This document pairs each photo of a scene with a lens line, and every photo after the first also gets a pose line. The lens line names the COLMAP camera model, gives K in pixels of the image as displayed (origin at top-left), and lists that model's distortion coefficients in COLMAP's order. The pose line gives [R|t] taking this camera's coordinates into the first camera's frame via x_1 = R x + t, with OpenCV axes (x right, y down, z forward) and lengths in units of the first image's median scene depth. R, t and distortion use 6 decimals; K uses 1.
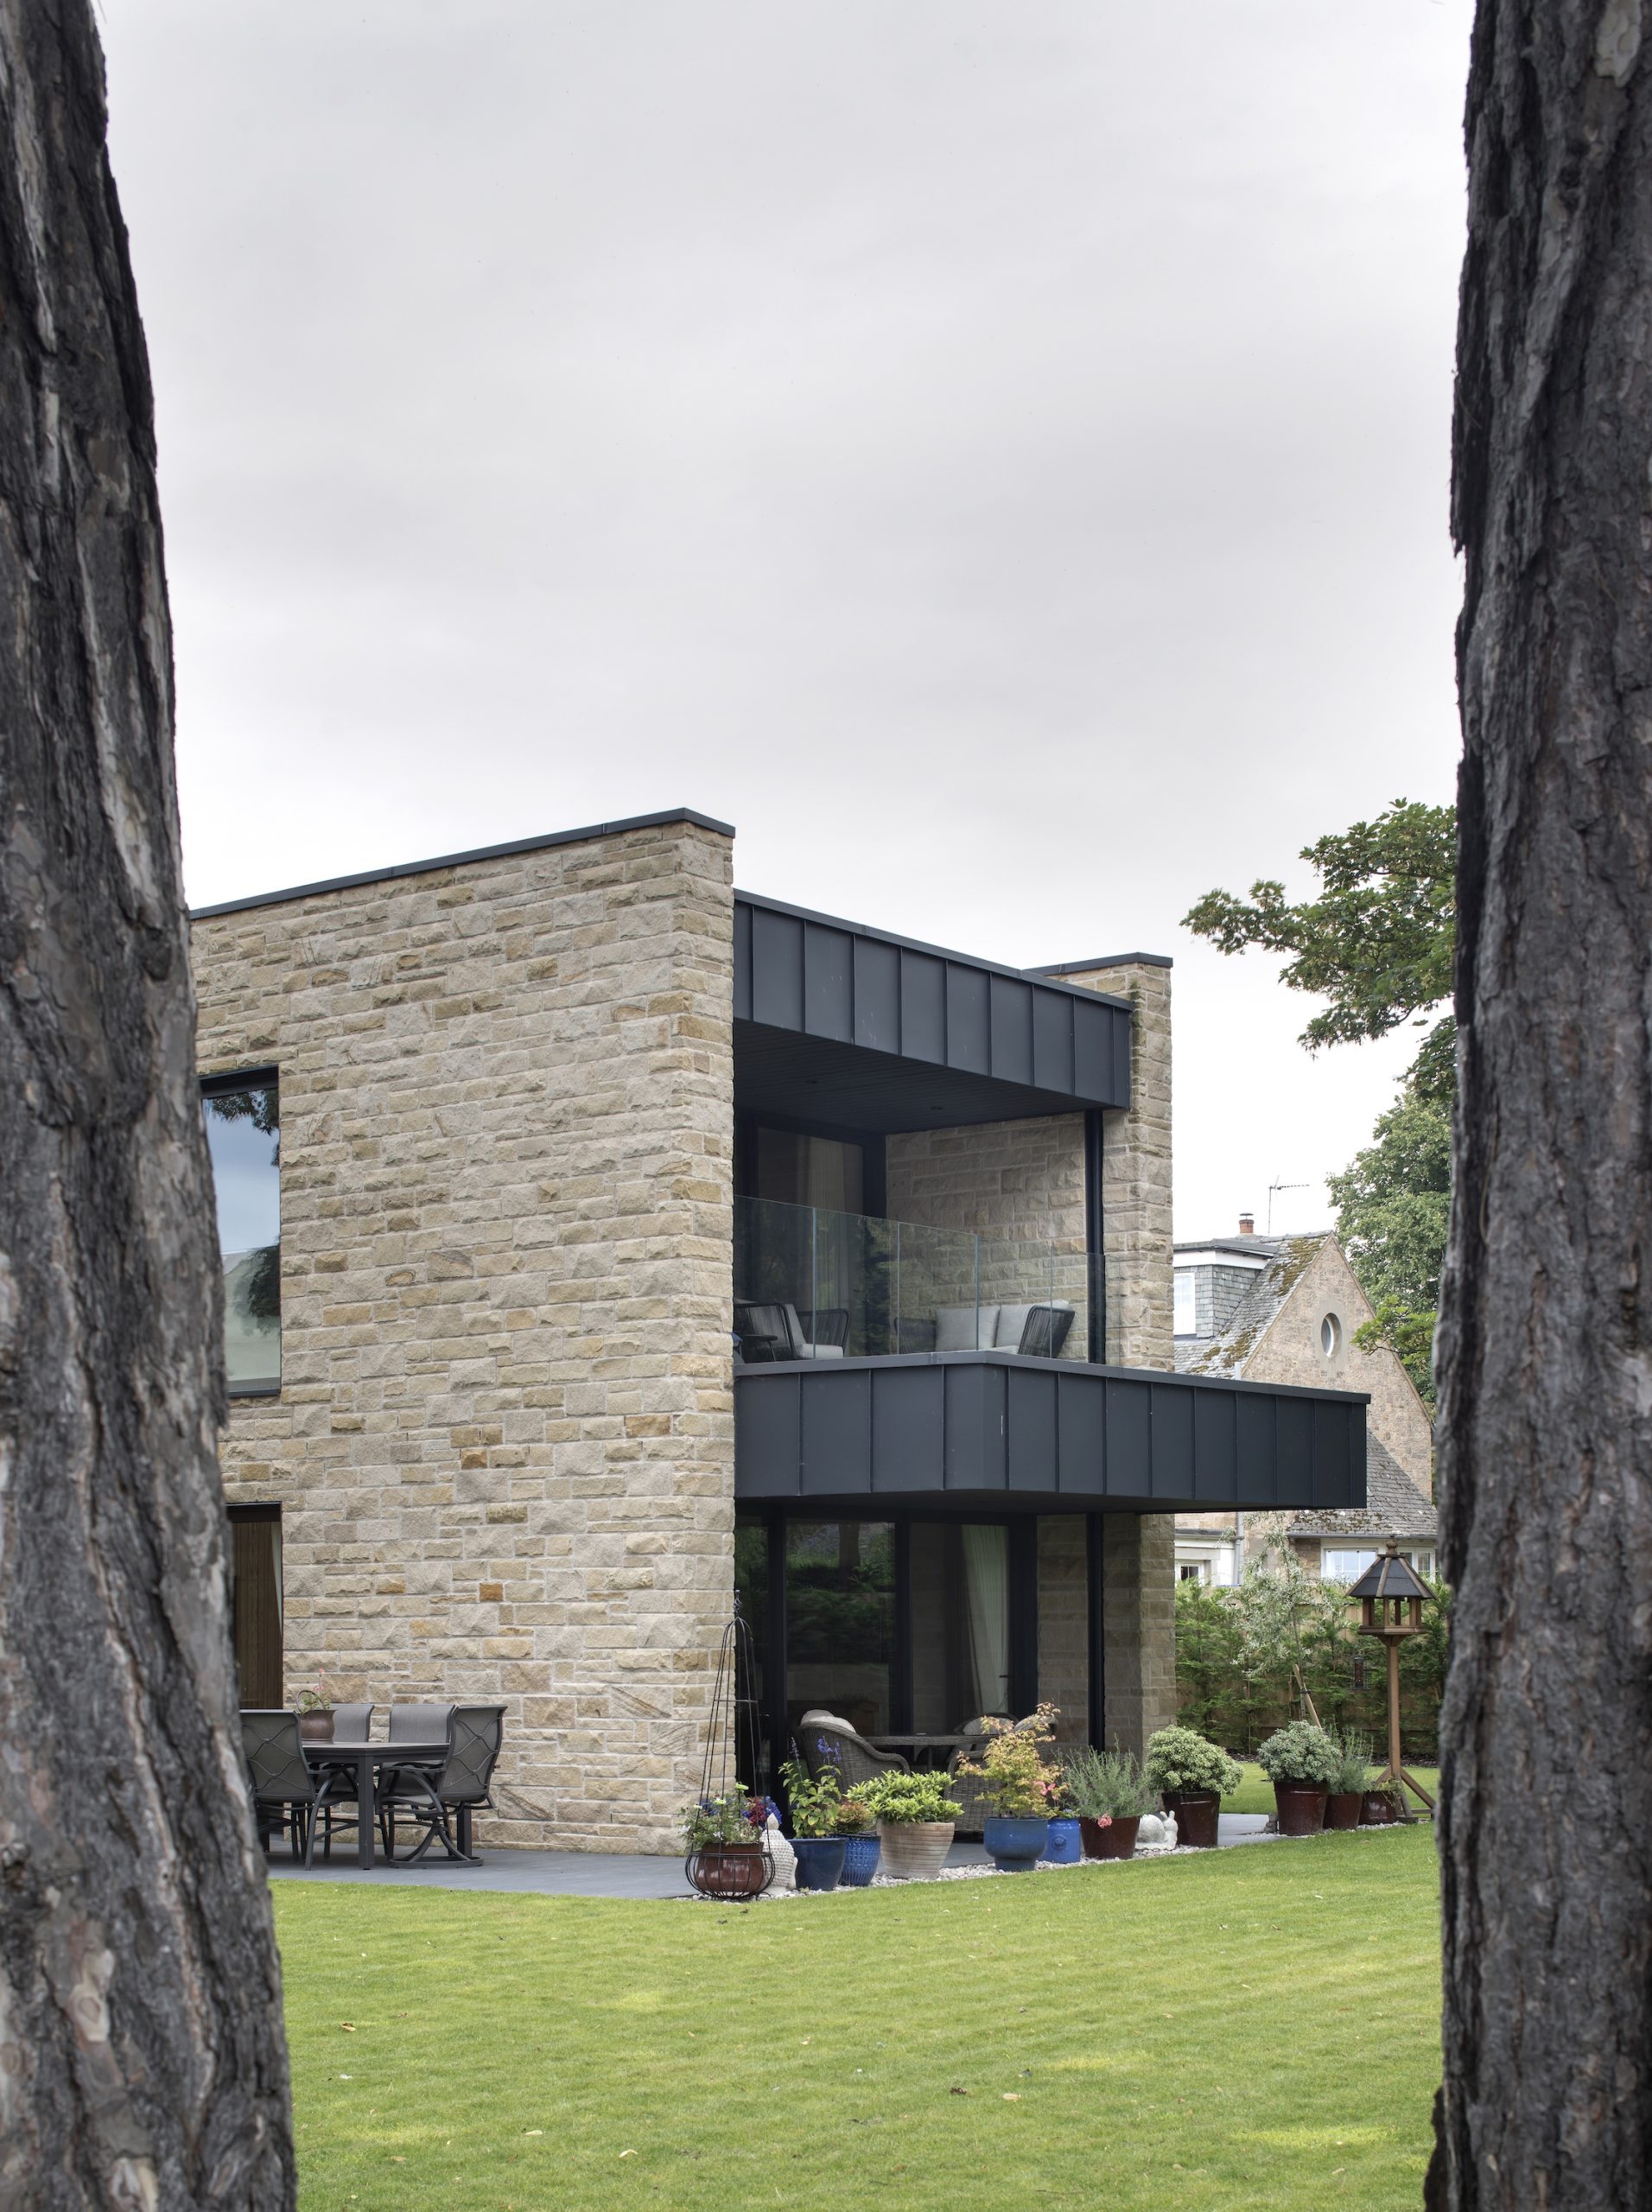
lens RADIAL K [[3059.6, 0, 826.0], [0, 3059.6, 1106.0], [0, 0, 1]] dist [0.017501, 0.022069]
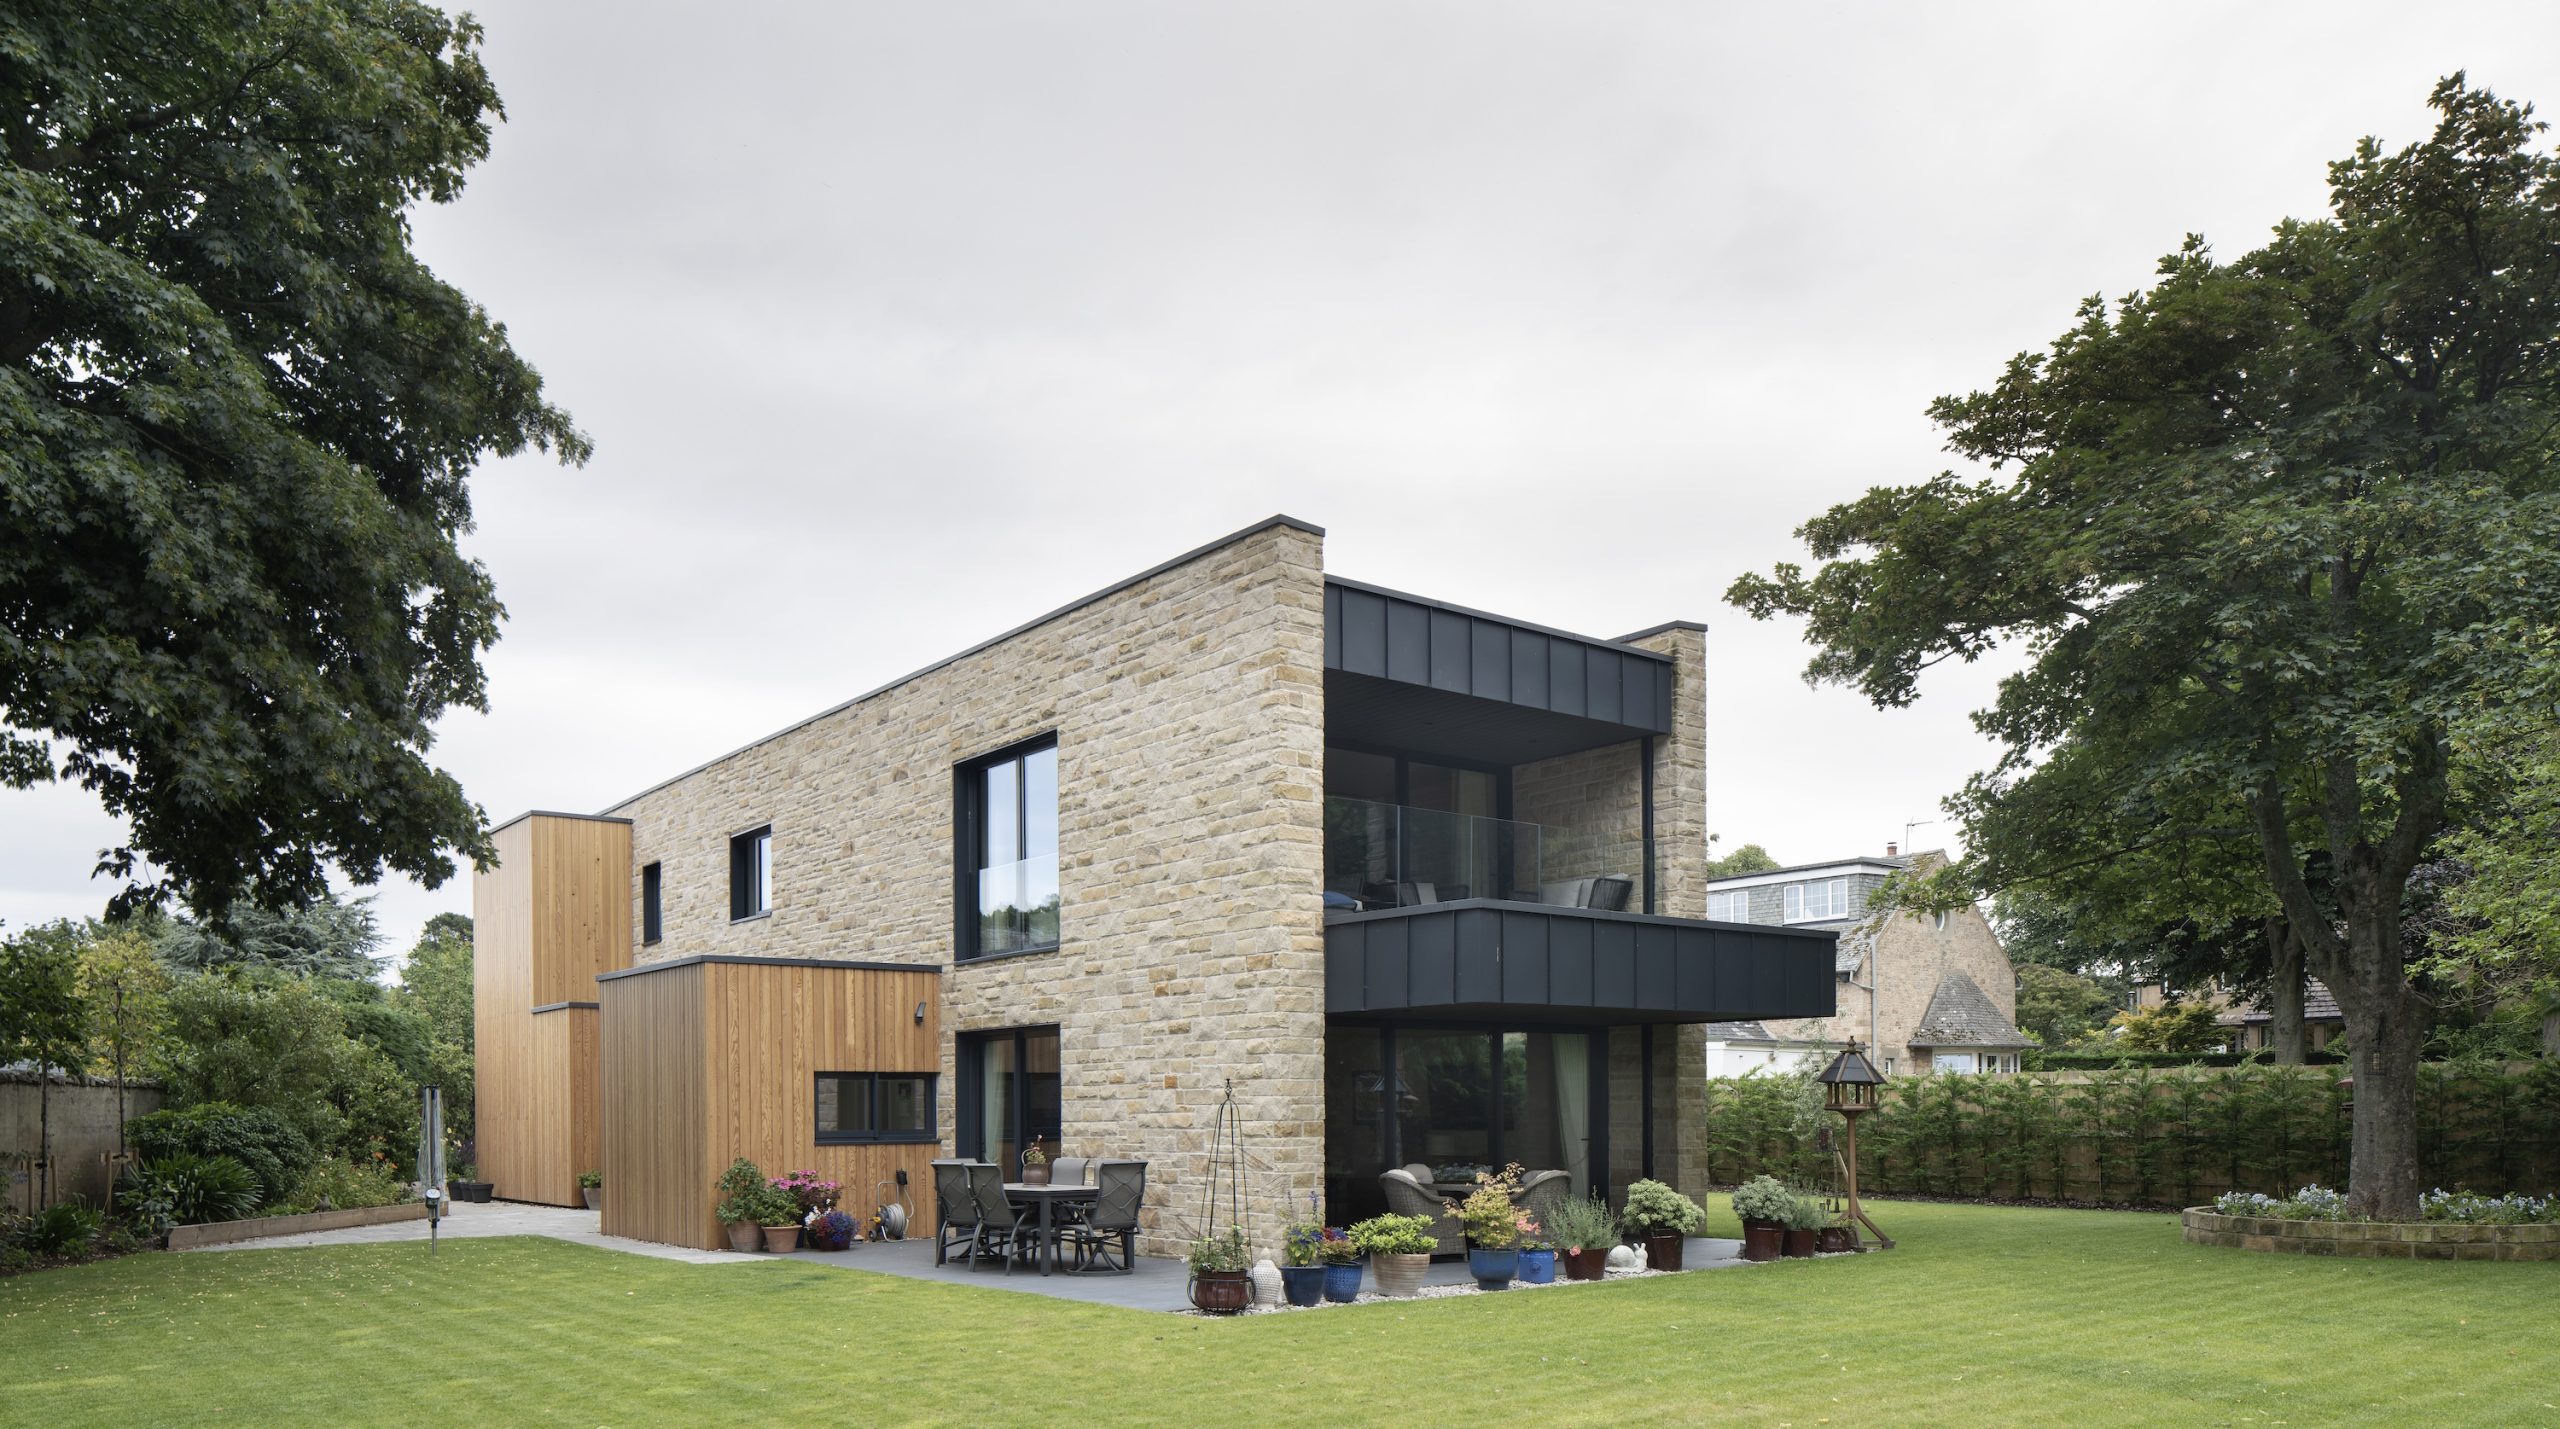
lens RADIAL K [[1732.2, 0, 1272.6], [0, 1732.2, 933.6], [0, 0, 1]] dist [0.049423, 0.000488]
pose [[0.972528, -0.025631, -0.231372, 0.122644], [0.041759, 0.997006, 0.065082, 0.038118], [0.229011, -0.072956, 0.970686, 0.224751]]
